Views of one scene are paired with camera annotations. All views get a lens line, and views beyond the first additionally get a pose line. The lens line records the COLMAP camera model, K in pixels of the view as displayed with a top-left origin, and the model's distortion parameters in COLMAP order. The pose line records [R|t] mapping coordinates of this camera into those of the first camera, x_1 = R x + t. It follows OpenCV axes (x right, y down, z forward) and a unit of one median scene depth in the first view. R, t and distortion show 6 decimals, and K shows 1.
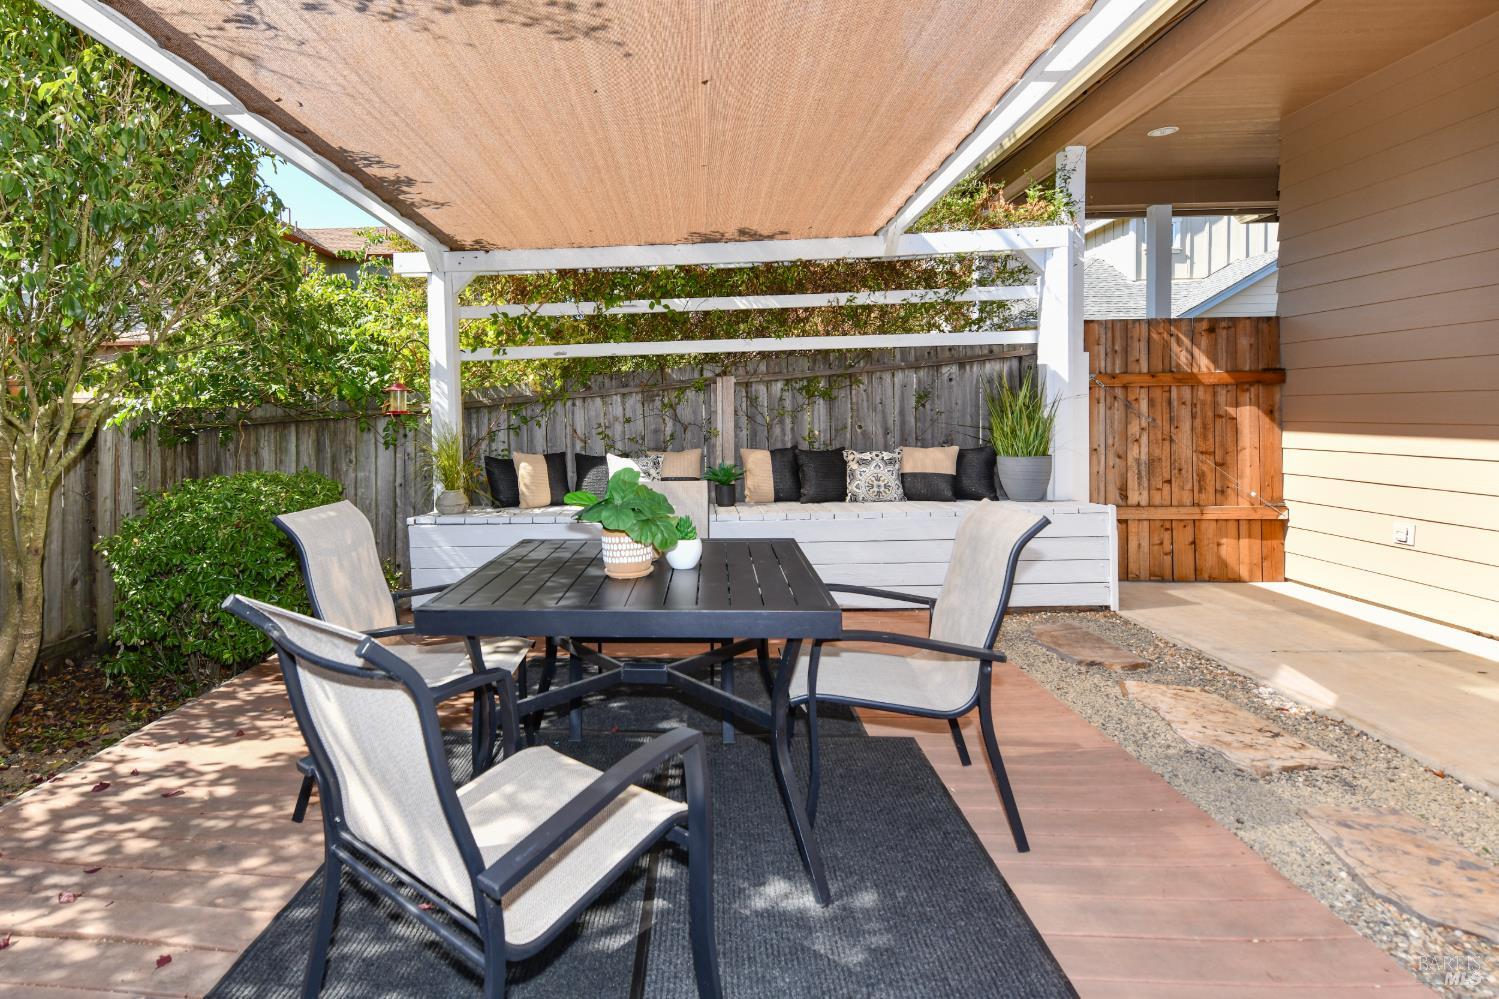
lens RADIAL K [[623.4, 0, 726.5], [0, 623.4, 432.0], [0, 0, 1]] dist [0.003381, -0.001253]
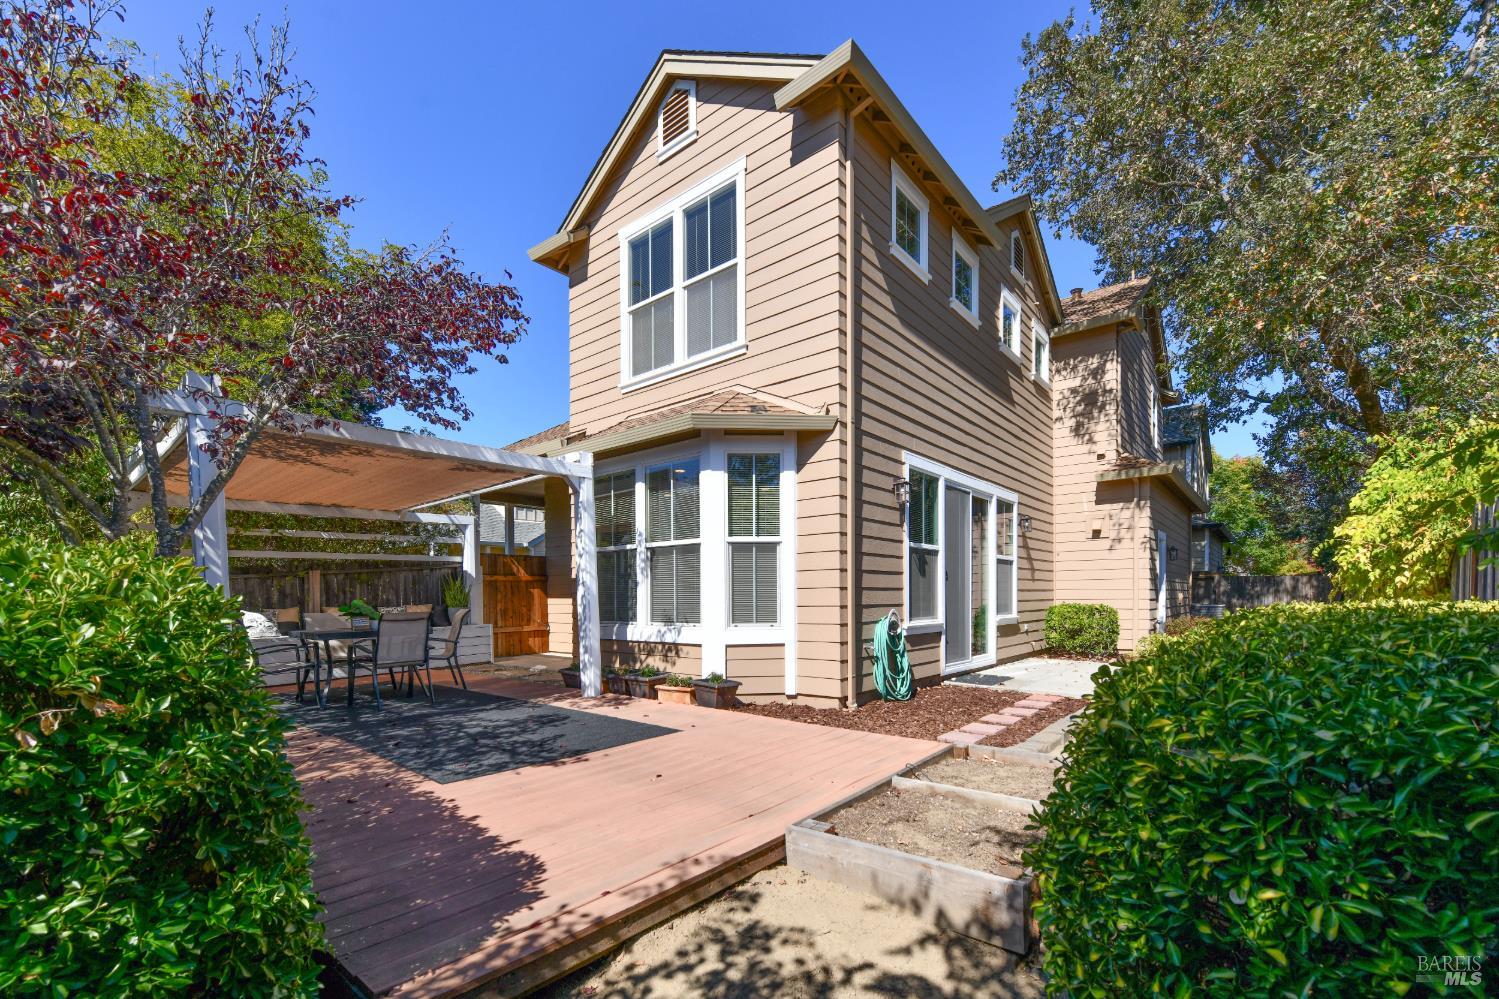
lens RADIAL K [[623.4, 0, 739.5], [0, 623.4, 620.0], [0, 0, 1]] dist [0.003381, -0.001253]
pose [[0.596138, -0.025895, 0.802465, -0.822585], [-0.000876, 0.999458, 0.032903, 0.004782], [-0.802882, -0.020318, 0.595792, -1.332095]]
